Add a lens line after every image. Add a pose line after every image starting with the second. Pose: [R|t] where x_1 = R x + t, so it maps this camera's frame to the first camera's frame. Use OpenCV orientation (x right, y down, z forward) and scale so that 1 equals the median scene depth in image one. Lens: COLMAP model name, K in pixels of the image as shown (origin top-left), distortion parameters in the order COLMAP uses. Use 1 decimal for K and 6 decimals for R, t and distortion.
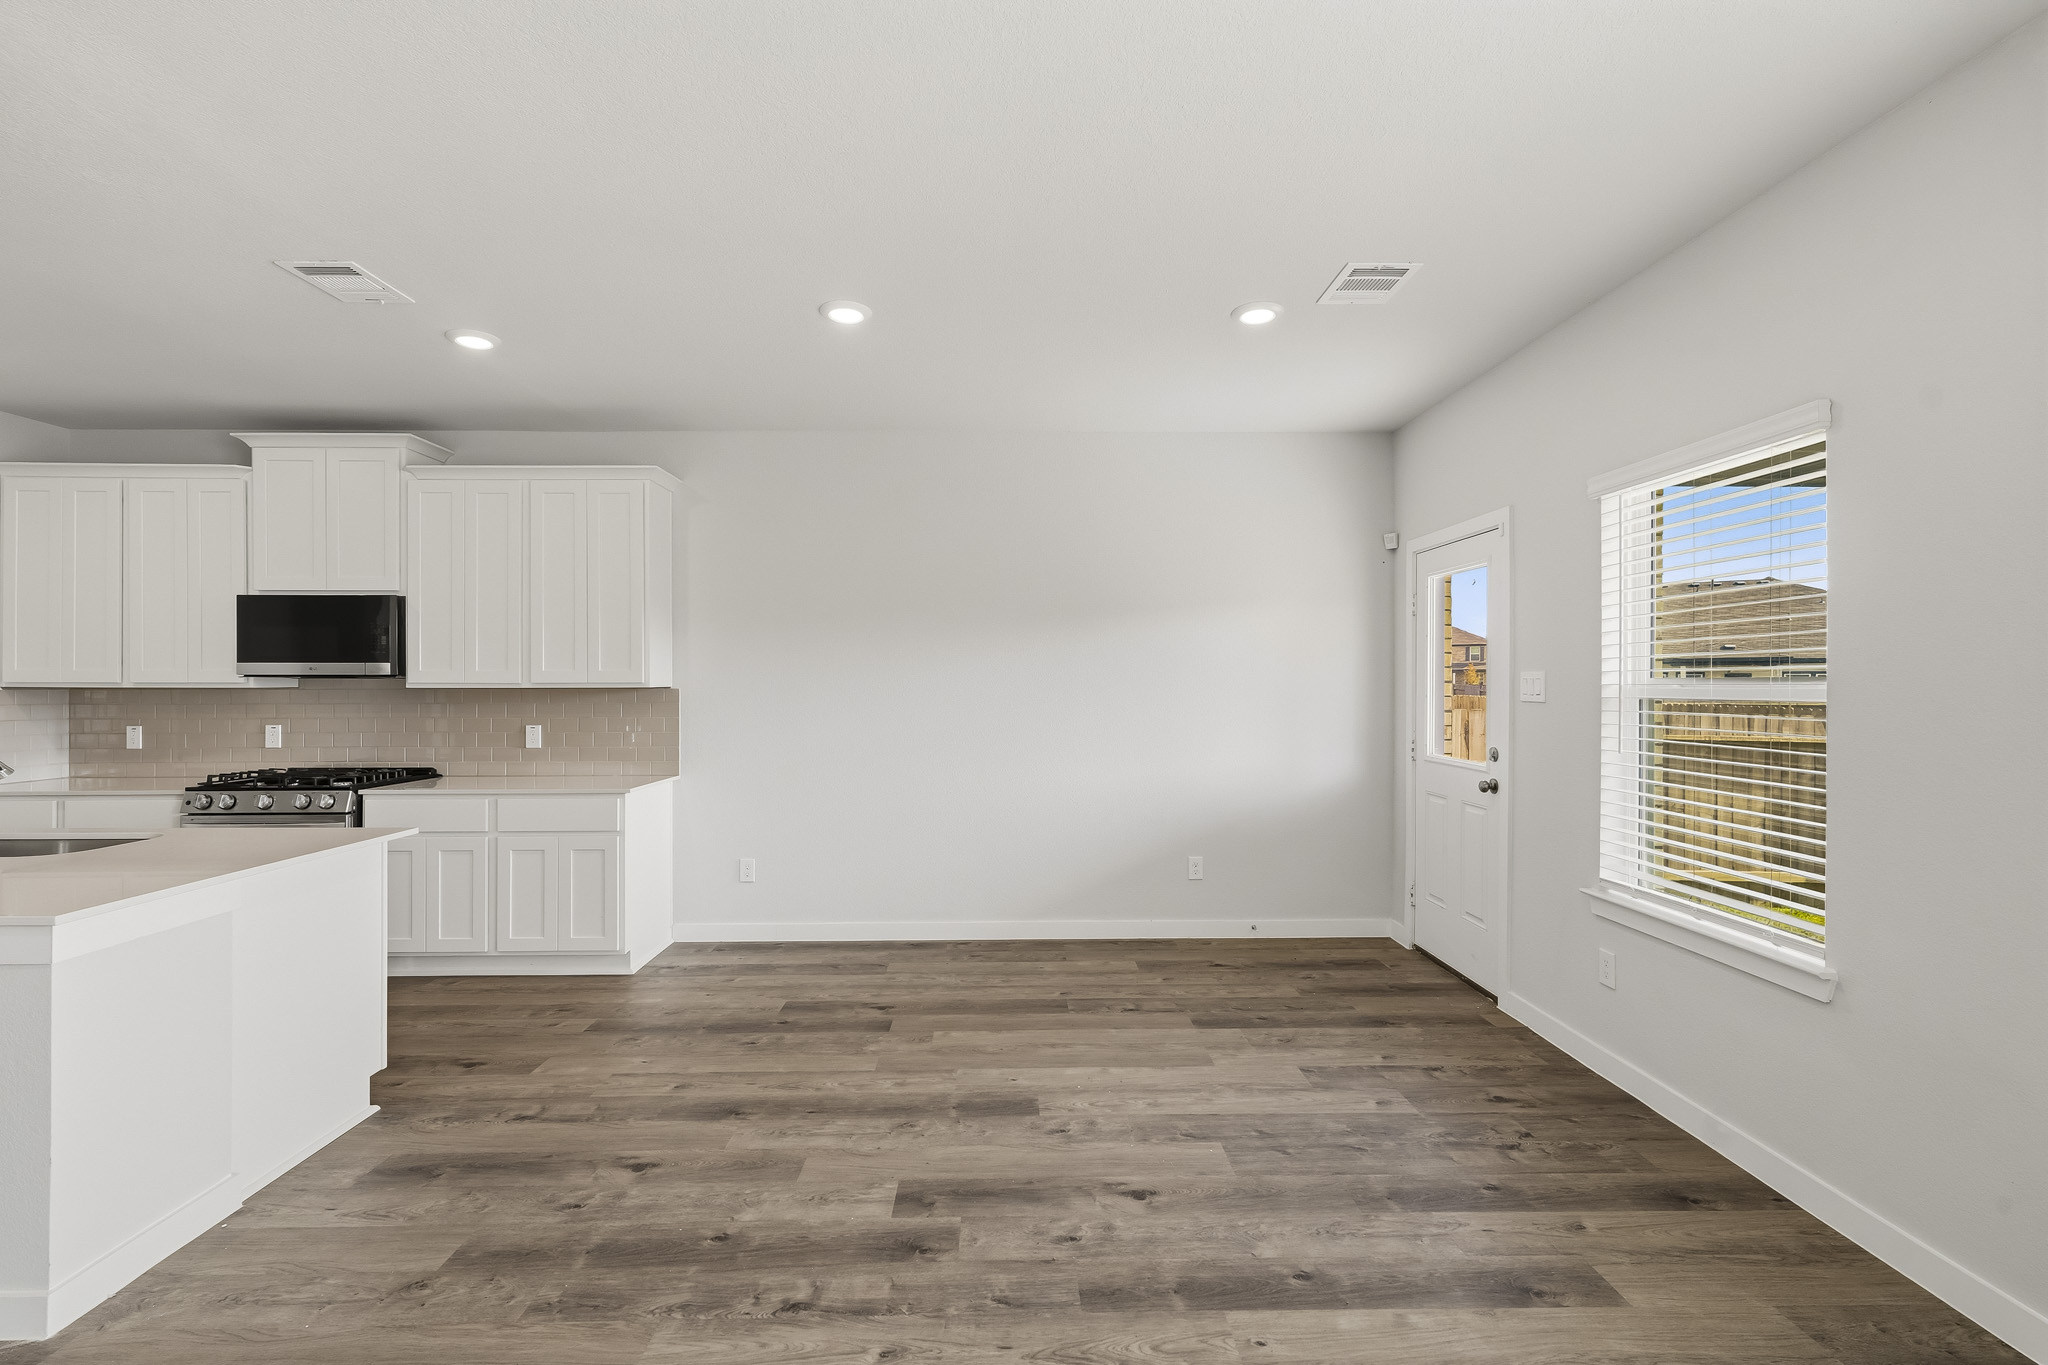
lens RADIAL K [[894.2, 0, 1018.7], [0, 894.2, 682.0], [0, 0, 1]] dist [0.000567, 0.000477]
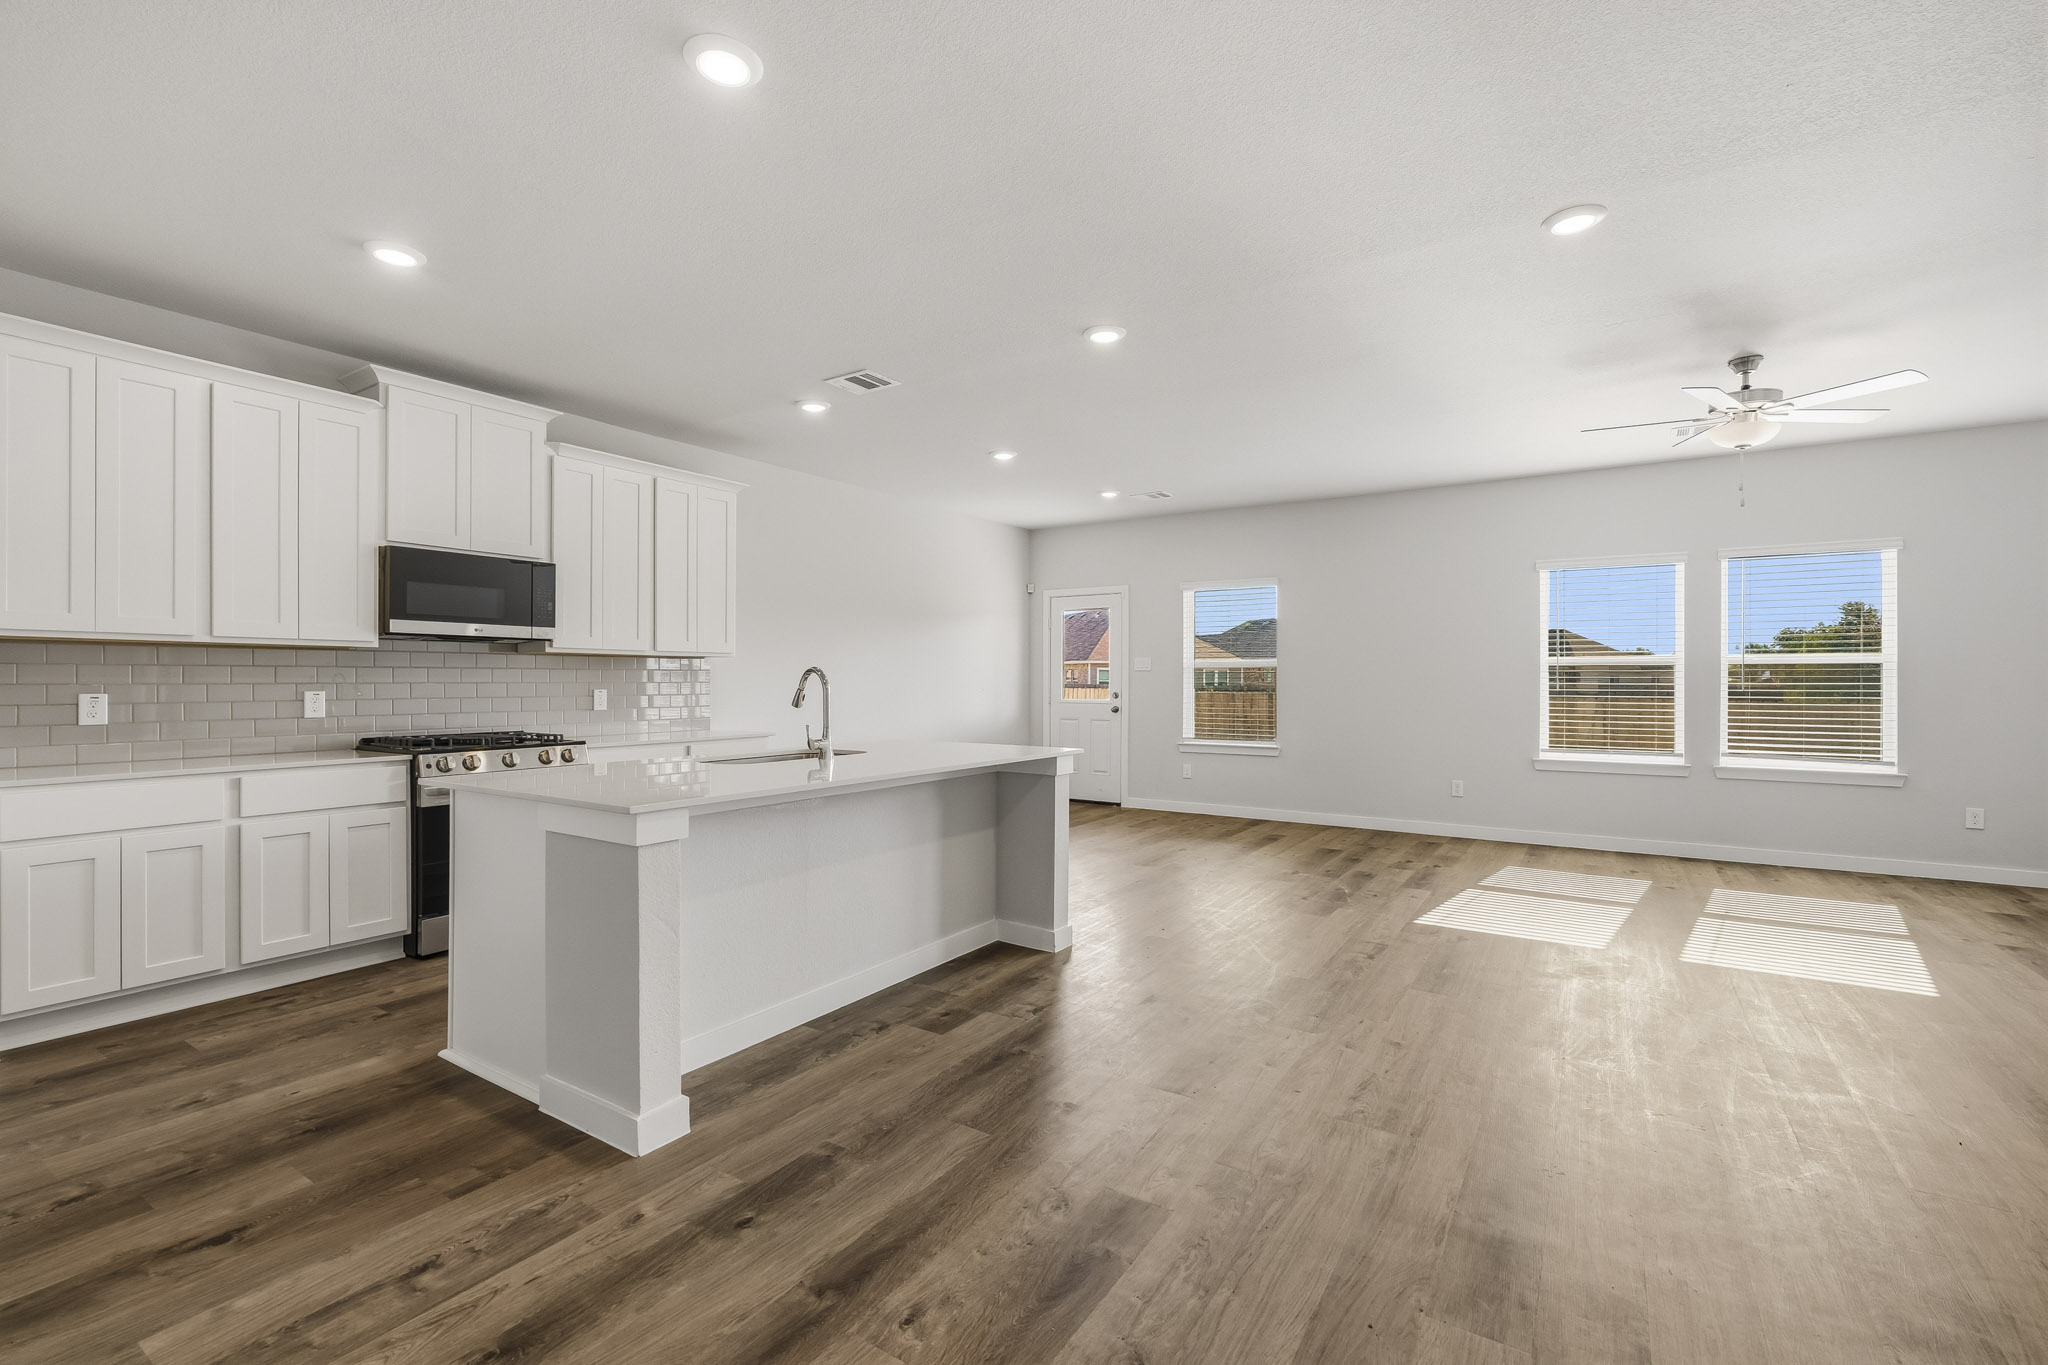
lens RADIAL K [[894.2, 0, 1018.7], [0, 894.2, 682.0], [0, 0, 1]] dist [0.000567, 0.000477]
pose [[0.563450, 0.000562, 0.826150, -1.276038], [-0.001419, 0.999999, 0.000287, 0.041631], [-0.826149, -0.001334, 0.563450, -0.049732]]
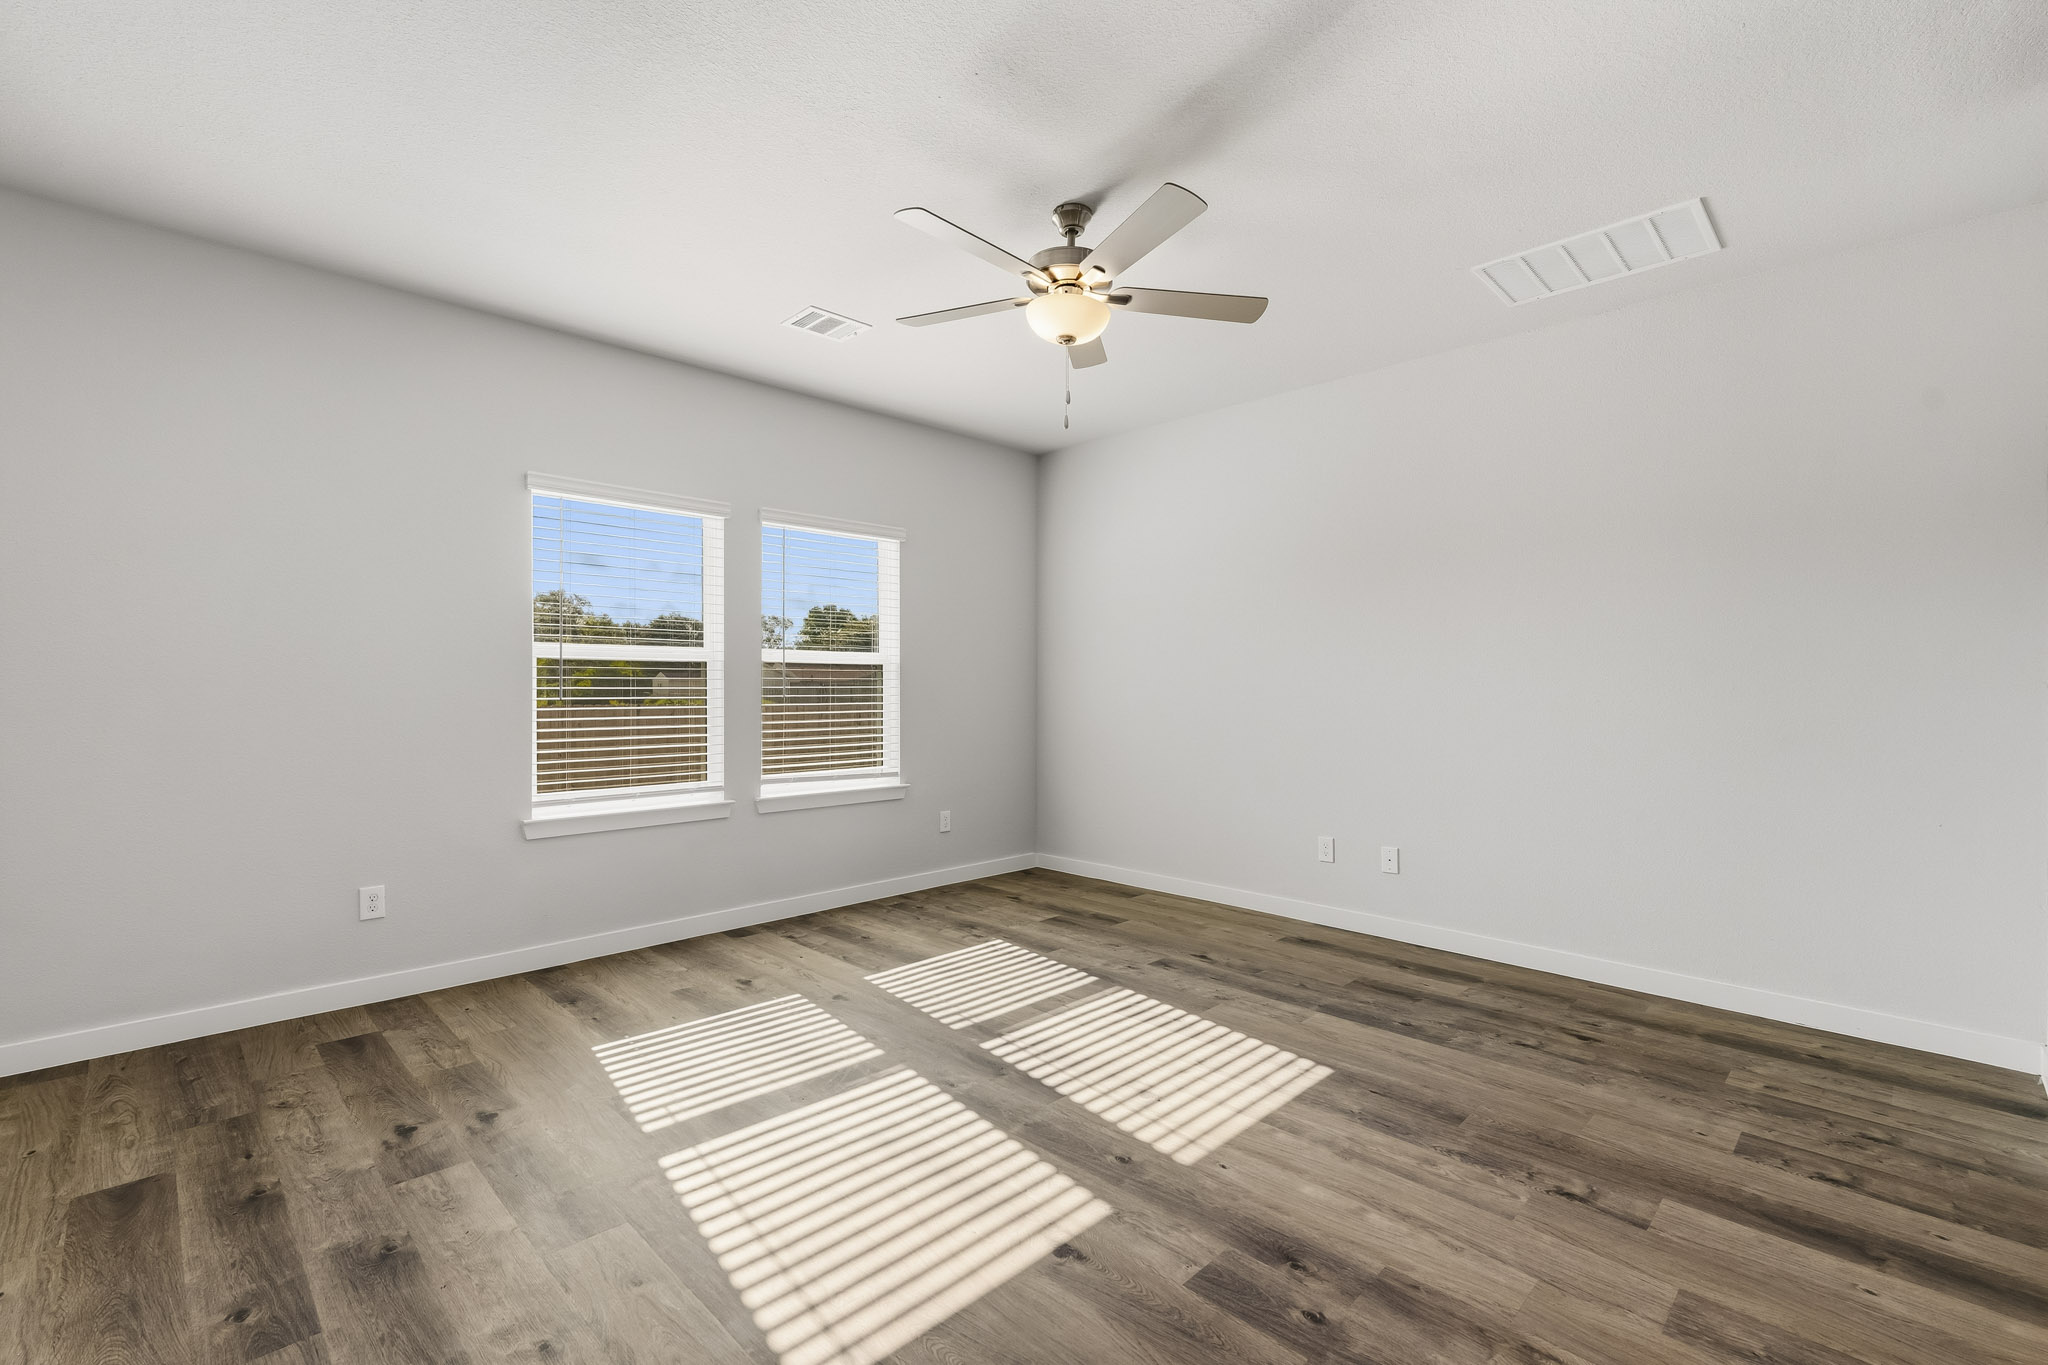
lens RADIAL K [[883.9, 0, 1016.9], [0, 883.9, 683.3], [0, 0, 1]] dist [-0.000426, -0.000078]
pose [[-0.687904, -0.001761, 0.725800, -0.467204], [-0.003933, 0.999991, -0.001301, 0.037981], [-0.725791, -0.003749, -0.687905, 0.325762]]
